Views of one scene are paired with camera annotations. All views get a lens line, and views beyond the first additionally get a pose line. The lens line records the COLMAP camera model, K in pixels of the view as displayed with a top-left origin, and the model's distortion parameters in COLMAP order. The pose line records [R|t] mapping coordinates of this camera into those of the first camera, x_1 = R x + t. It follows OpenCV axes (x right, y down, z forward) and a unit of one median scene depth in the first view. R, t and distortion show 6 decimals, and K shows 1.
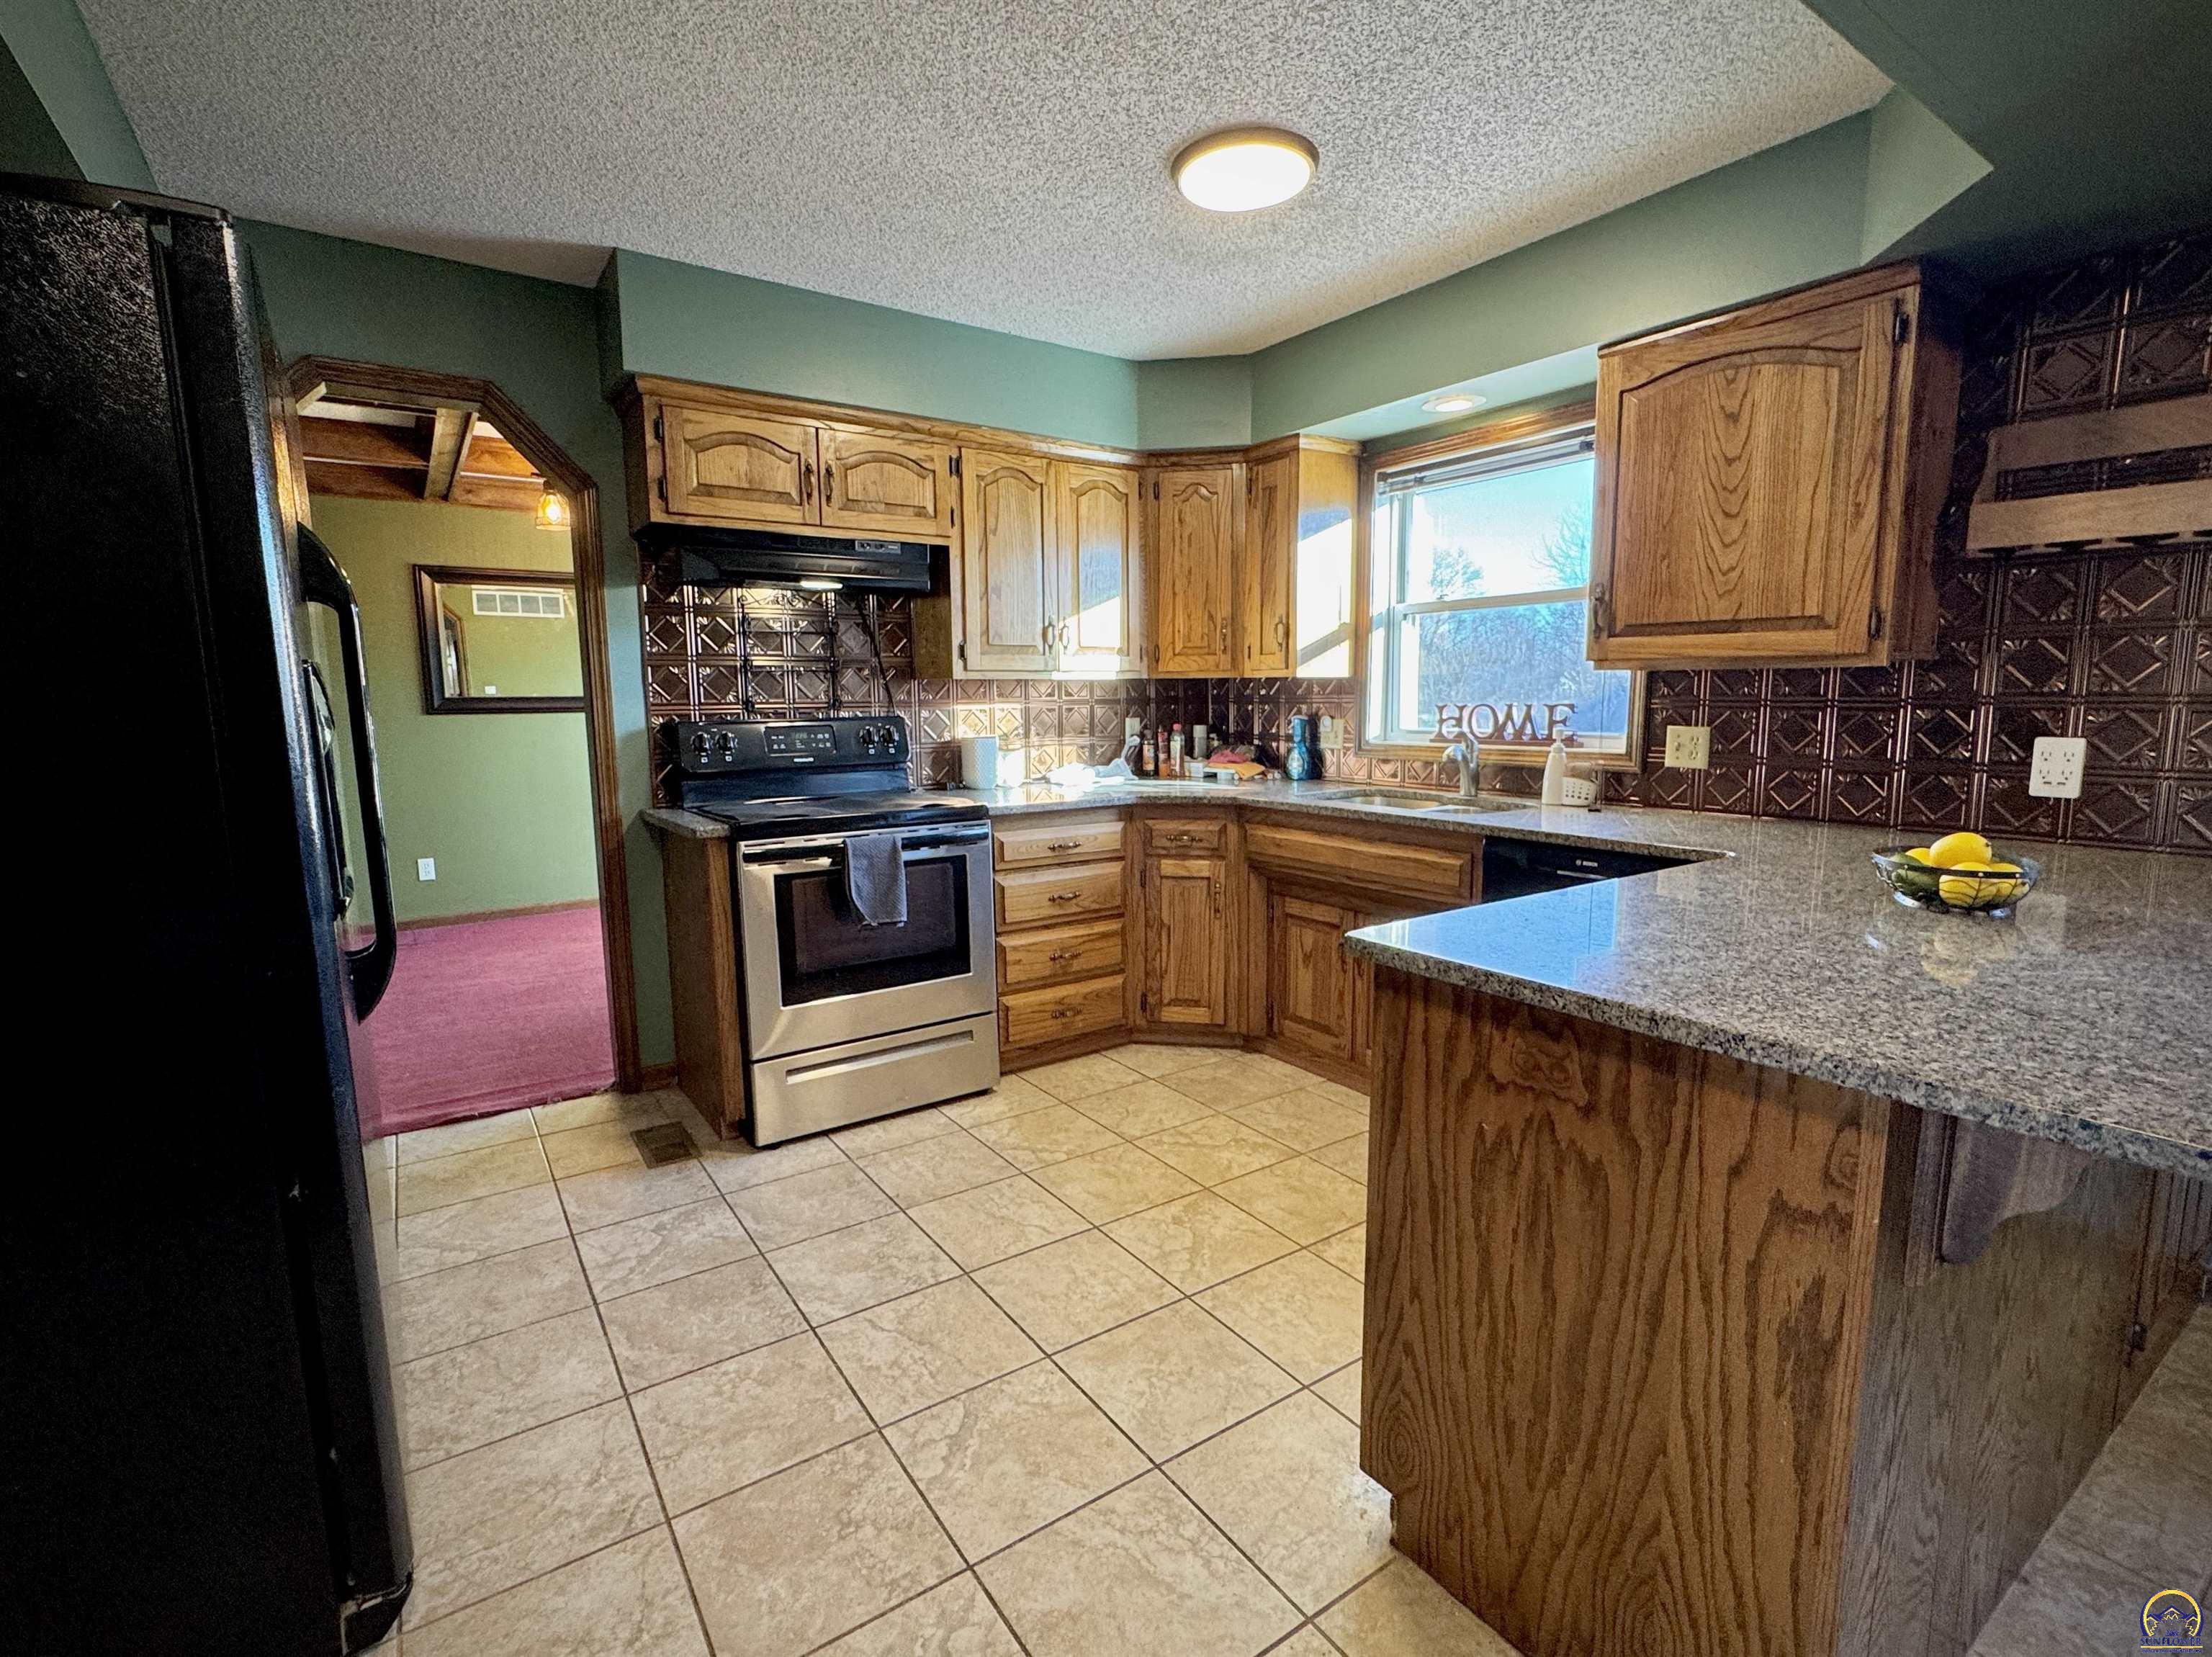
lens RADIAL K [[1018.5, 0, 1104.7], [0, 1018.5, 830.4], [0, 0, 1]] dist [-0.000025, -0.000168]
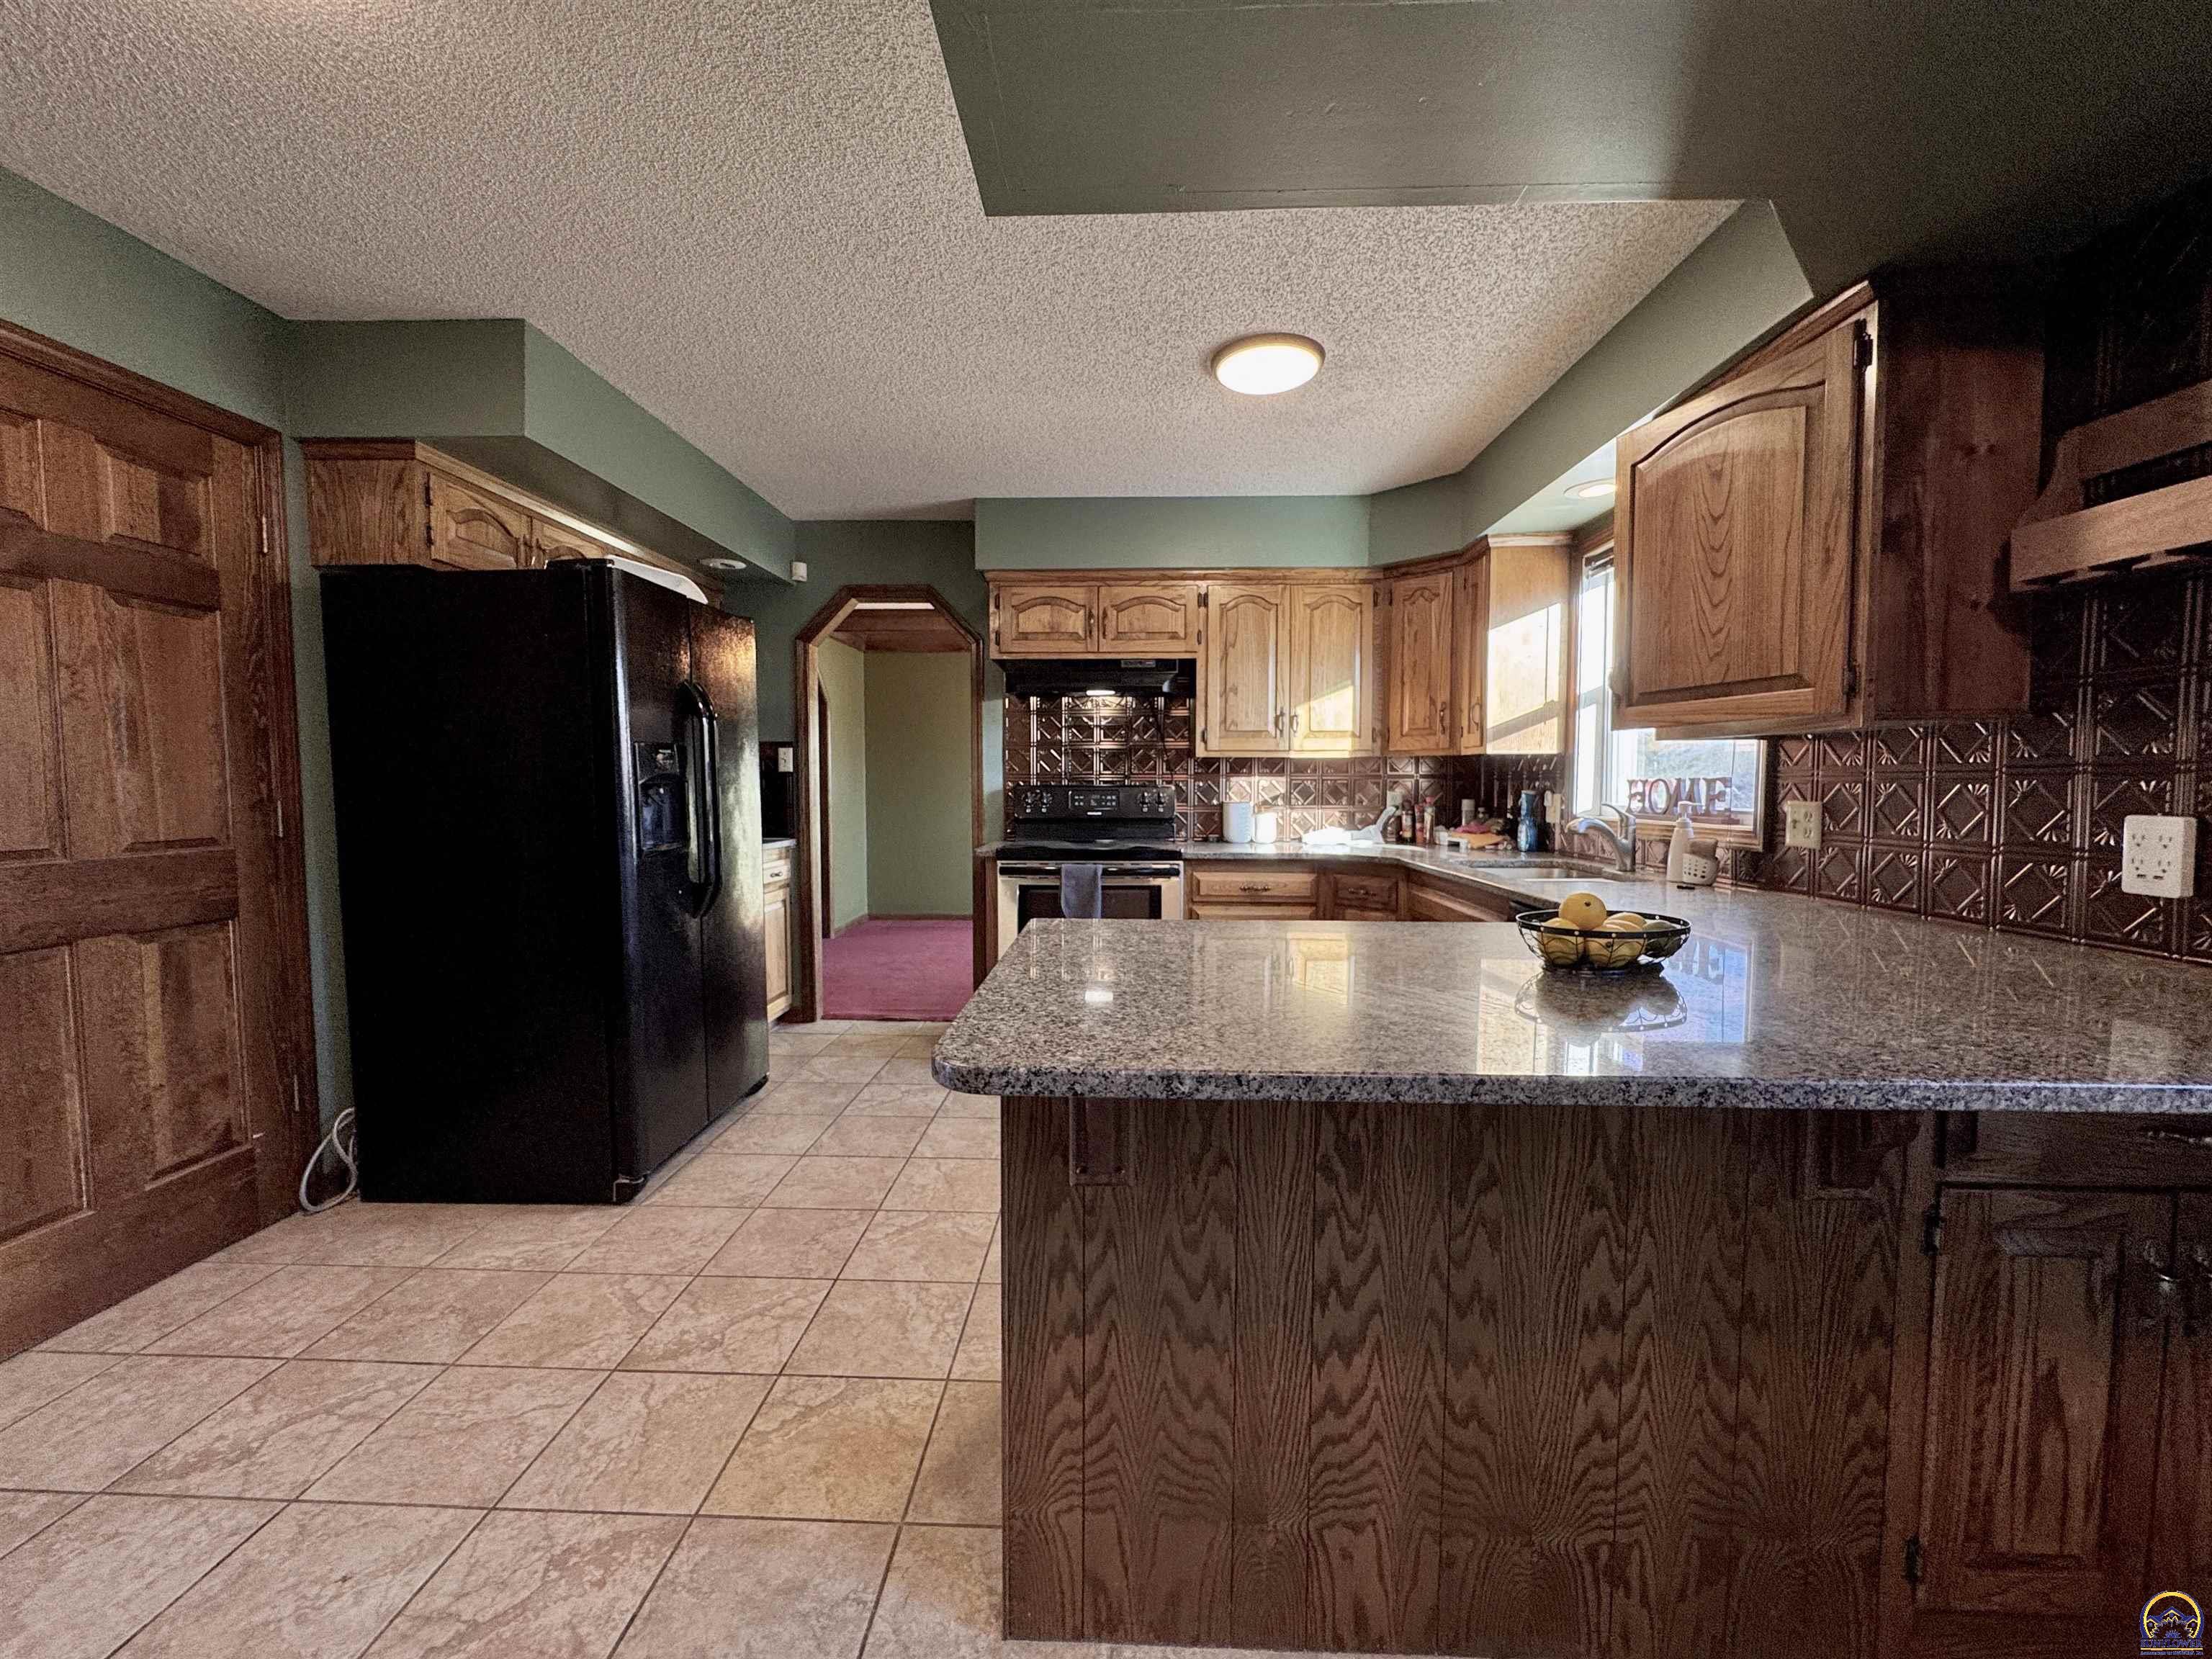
lens RADIAL K [[877.7, 0, 1105.5], [0, 877.7, 831.9], [0, 0, 1]] dist [-0.003256, -0.000333]
pose [[0.804161, 0.043654, -0.592807, 0.479861], [-0.087428, 0.995139, -0.045318, 0.011621], [0.587947, 0.088271, 0.804069, 0.022211]]
